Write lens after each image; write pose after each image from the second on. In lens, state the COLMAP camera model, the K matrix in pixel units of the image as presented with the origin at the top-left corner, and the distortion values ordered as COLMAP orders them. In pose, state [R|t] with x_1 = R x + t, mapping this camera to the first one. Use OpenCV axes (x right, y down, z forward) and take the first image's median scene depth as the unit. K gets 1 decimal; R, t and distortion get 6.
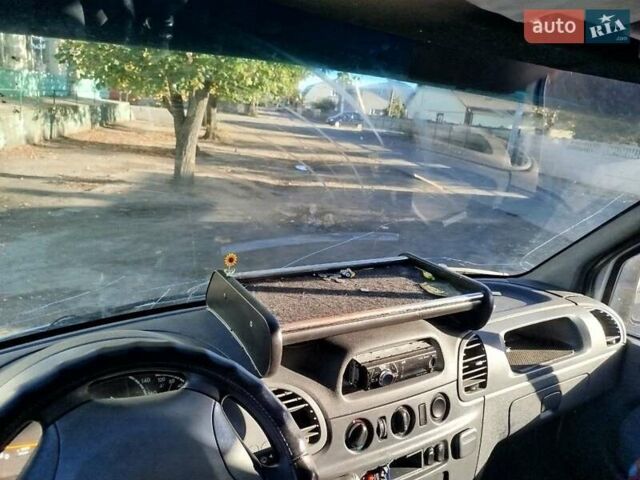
lens RADIAL K [[468.6, 0, 310.0], [0, 468.6, 233.3], [0, 0, 1]] dist [0.003964, 0.011092]
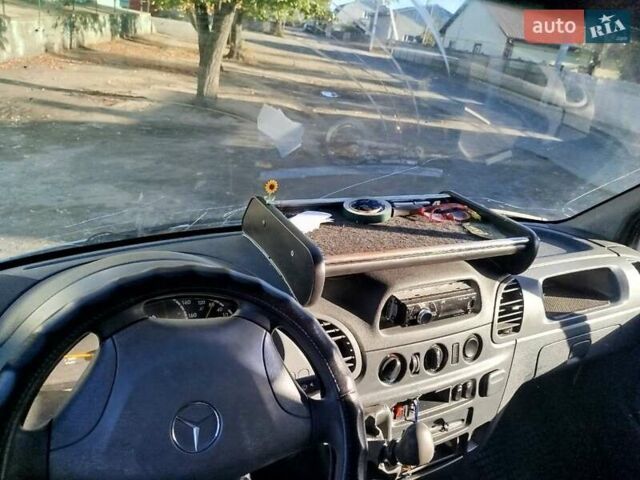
lens RADIAL K [[468.6, 0, 310.9], [0, 468.6, 234.0], [0, 0, 1]] dist [0.003964, 0.011092]
pose [[0.997403, 0.066700, -0.027158, -0.047879], [-0.061927, 0.986844, 0.149346, 0.003209], [0.036762, -0.147277, 0.988412, 0.029554]]
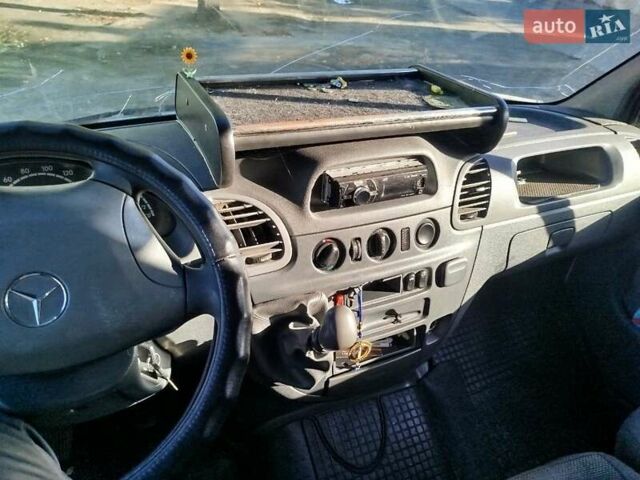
lens RADIAL K [[468.6, 0, 314.3], [0, 468.6, 235.2], [0, 0, 1]] dist [0.003964, 0.011092]
pose [[0.996474, 0.040269, -0.073611, 0.109021], [-0.016084, 0.952709, 0.303458, 0.089377], [0.082349, -0.301204, 0.949997, 0.107520]]
